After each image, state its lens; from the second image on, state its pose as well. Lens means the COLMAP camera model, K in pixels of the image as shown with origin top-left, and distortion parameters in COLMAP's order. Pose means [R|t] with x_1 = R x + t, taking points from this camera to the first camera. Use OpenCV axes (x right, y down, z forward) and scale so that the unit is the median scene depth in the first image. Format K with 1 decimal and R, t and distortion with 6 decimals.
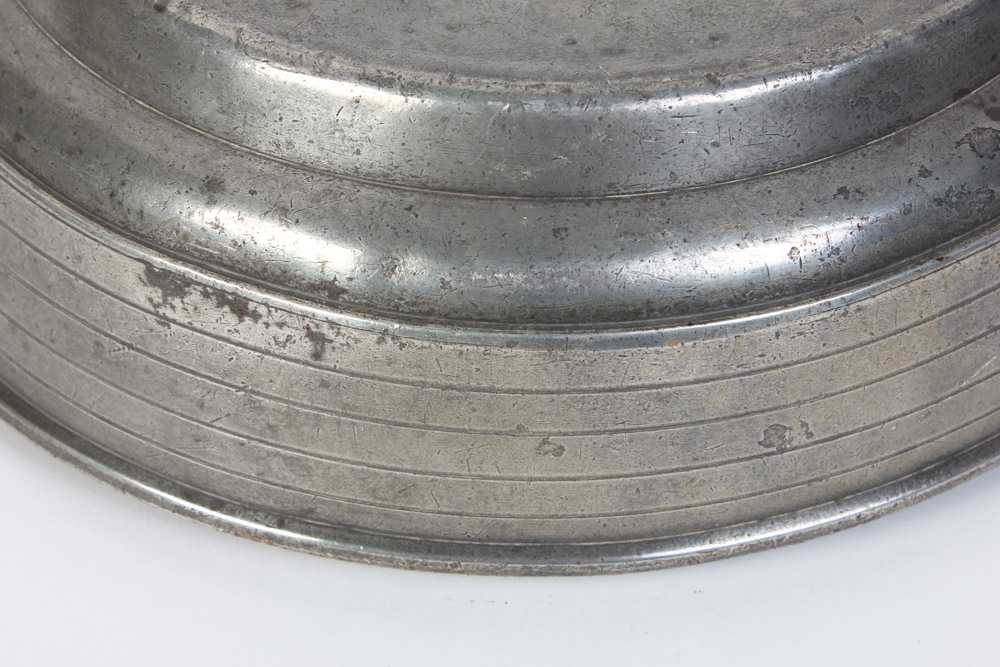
lens RADIAL K [[2372.8, 0, 501.9], [0, 2372.8, 333.9], [0, 0, 1]] dist [0.087885, 0.000000]
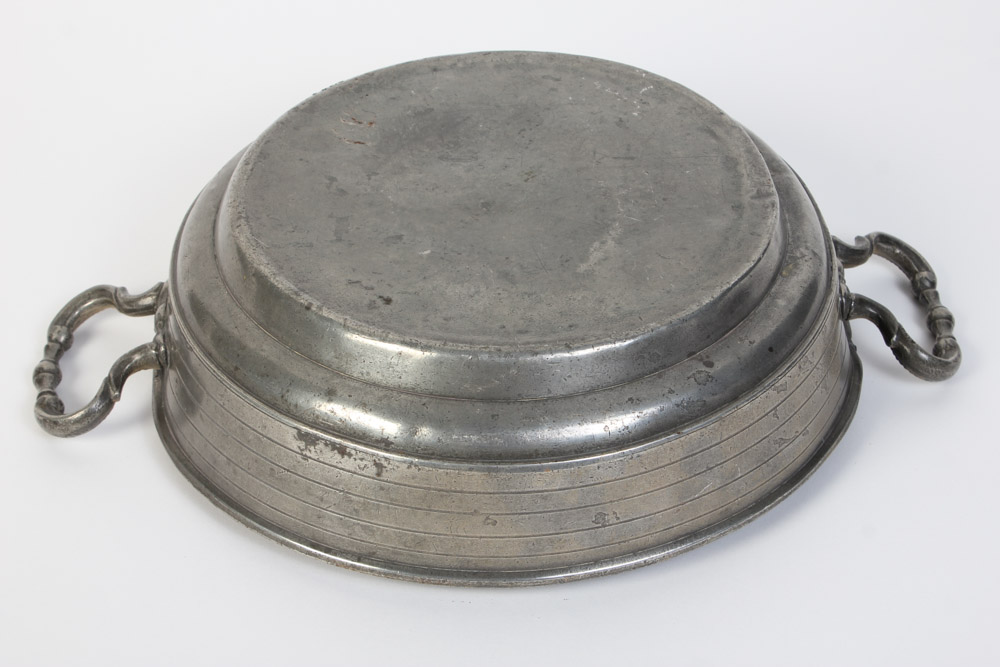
lens RADIAL K [[2119.6, 0, 500.5], [0, 2119.6, 332.8], [0, 0, 1]] dist [0.085876, 0.000000]
pose [[0.999684, 0.013906, -0.020960, 0.065629], [-0.015948, 0.994795, -0.100641, 0.070191], [0.019451, 0.100944, 0.994702, -0.853974]]
